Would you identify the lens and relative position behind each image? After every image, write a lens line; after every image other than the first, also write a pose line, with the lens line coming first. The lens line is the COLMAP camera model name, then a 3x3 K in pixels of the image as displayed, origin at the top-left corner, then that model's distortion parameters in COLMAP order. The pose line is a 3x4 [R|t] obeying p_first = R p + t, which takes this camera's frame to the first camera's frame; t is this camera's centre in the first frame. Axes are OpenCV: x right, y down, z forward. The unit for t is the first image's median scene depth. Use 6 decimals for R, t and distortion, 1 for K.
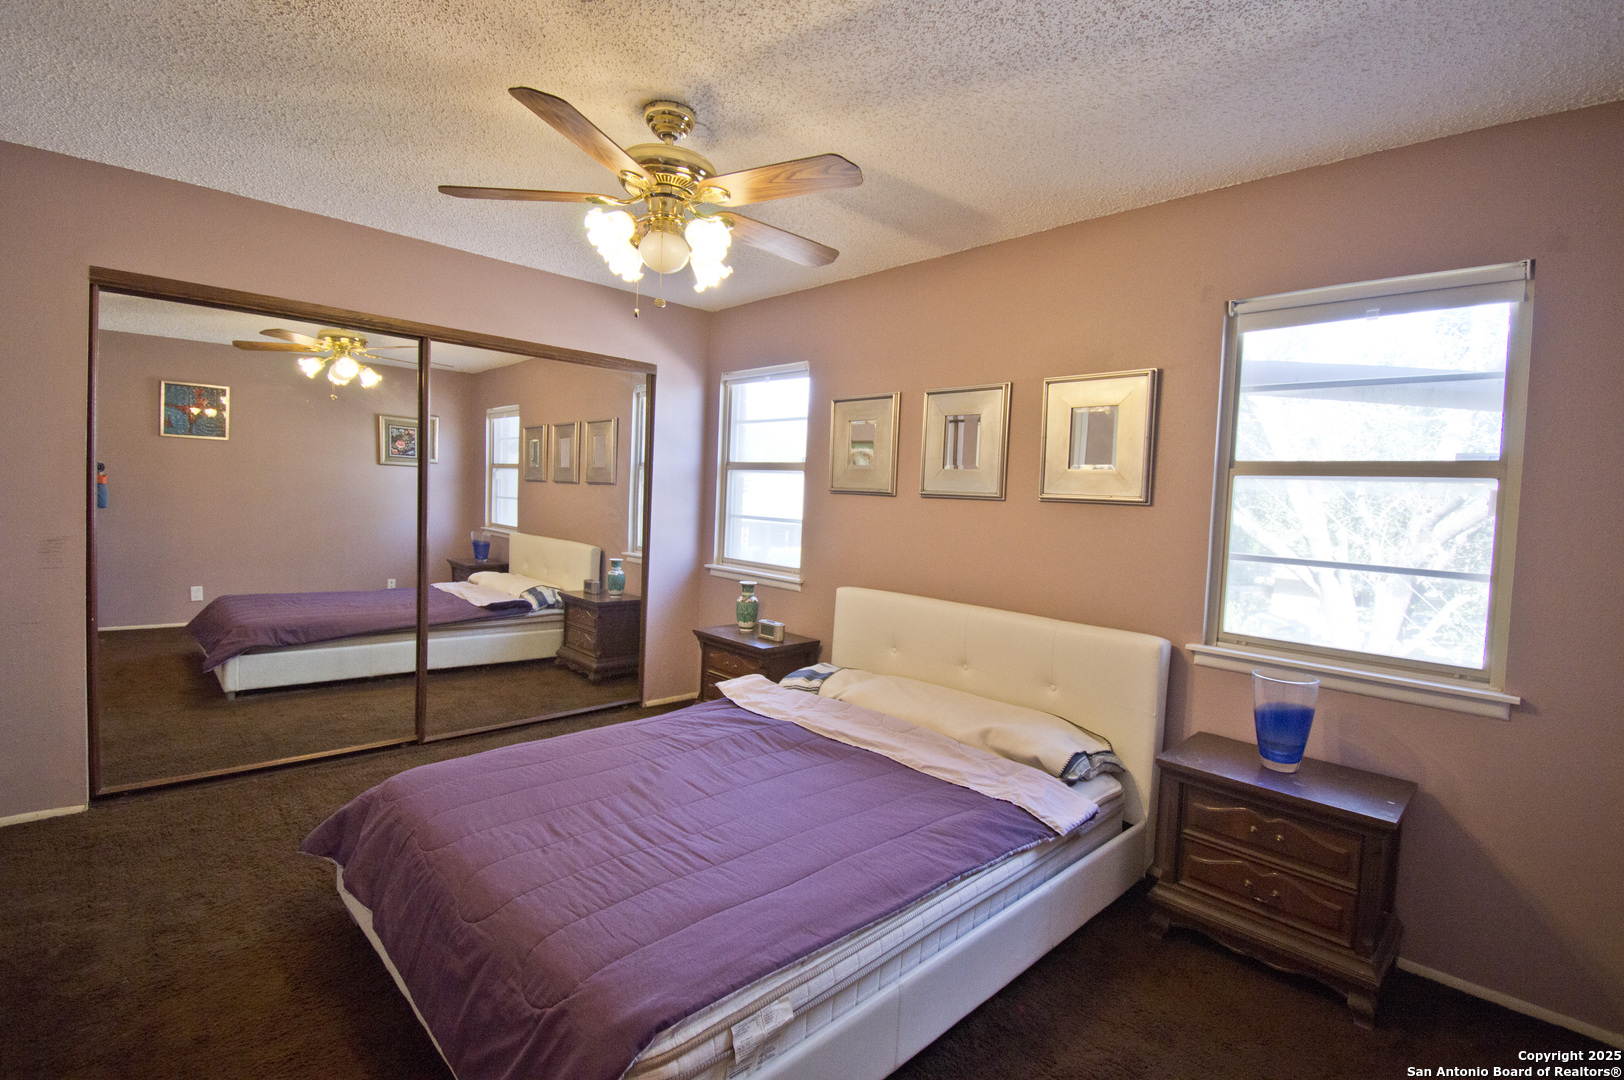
lens RADIAL K [[743.0, 0, 818.9], [0, 743.0, 529.4], [0, 0, 1]] dist [0.023637, -0.026782]
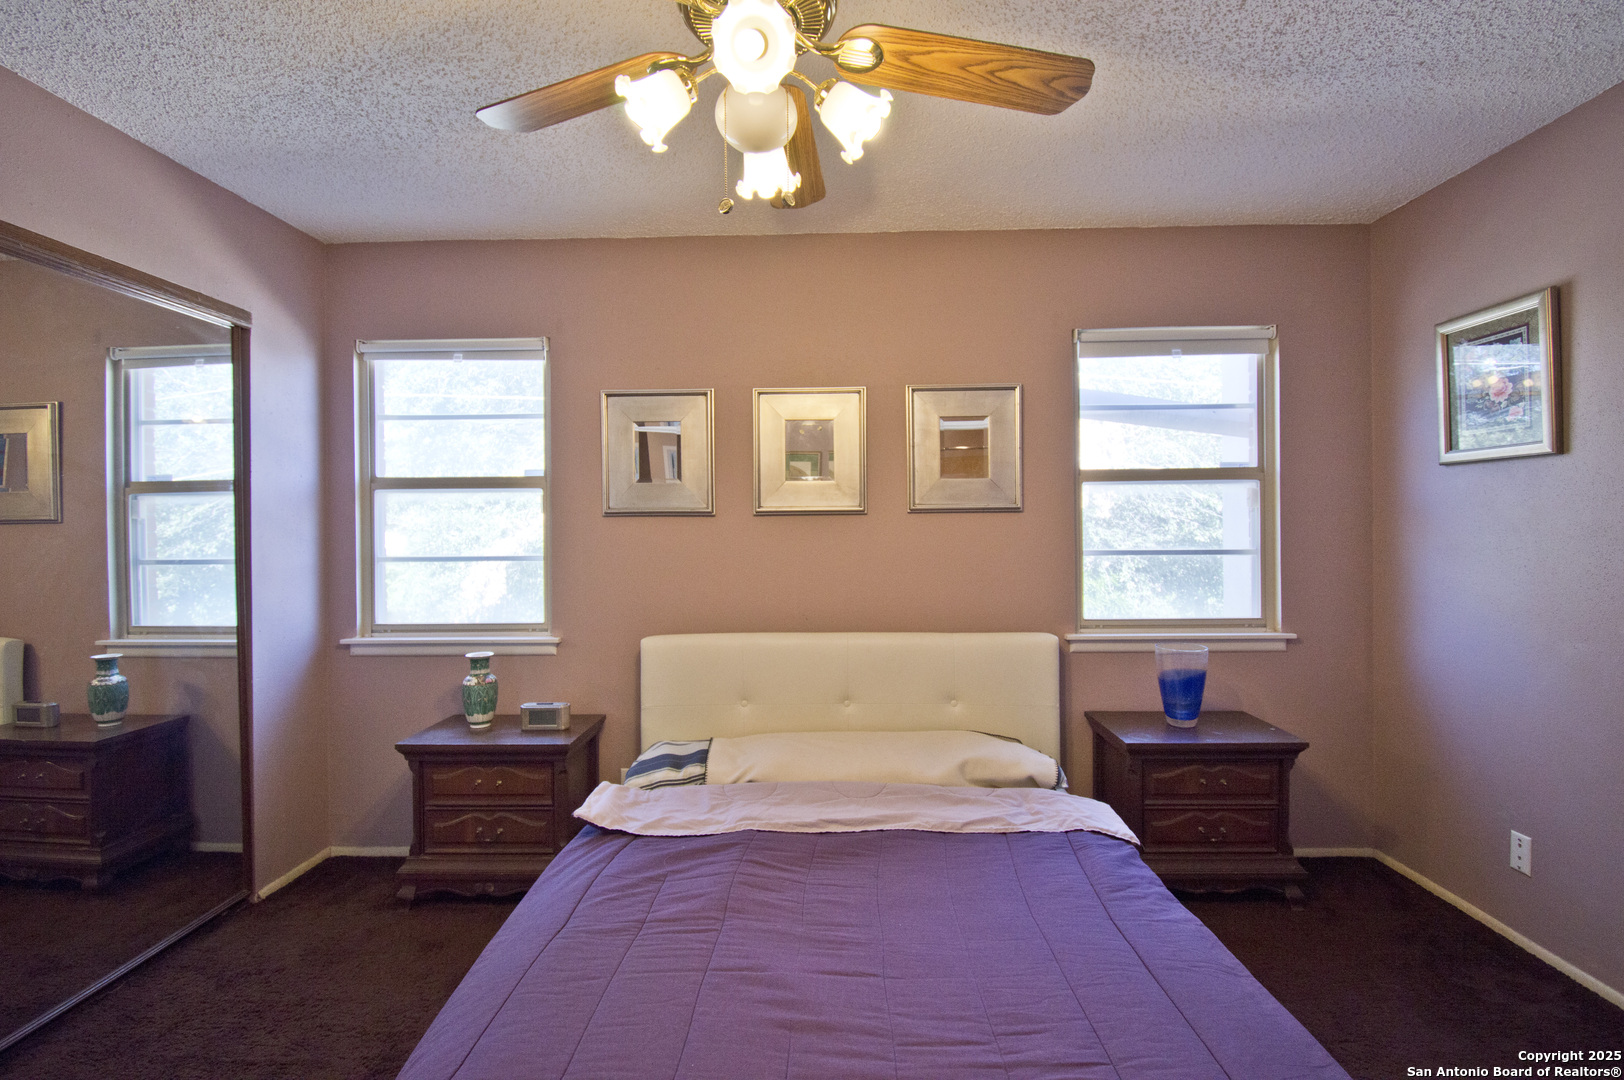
lens RADIAL K [[743.0, 0, 818.9], [0, 743.0, 529.4], [0, 0, 1]] dist [0.023637, -0.026782]
pose [[0.716978, -0.058999, 0.694594, -0.439625], [0.073590, 0.997250, 0.008746, -0.032891], [-0.693200, 0.044844, 0.719349, 0.382227]]
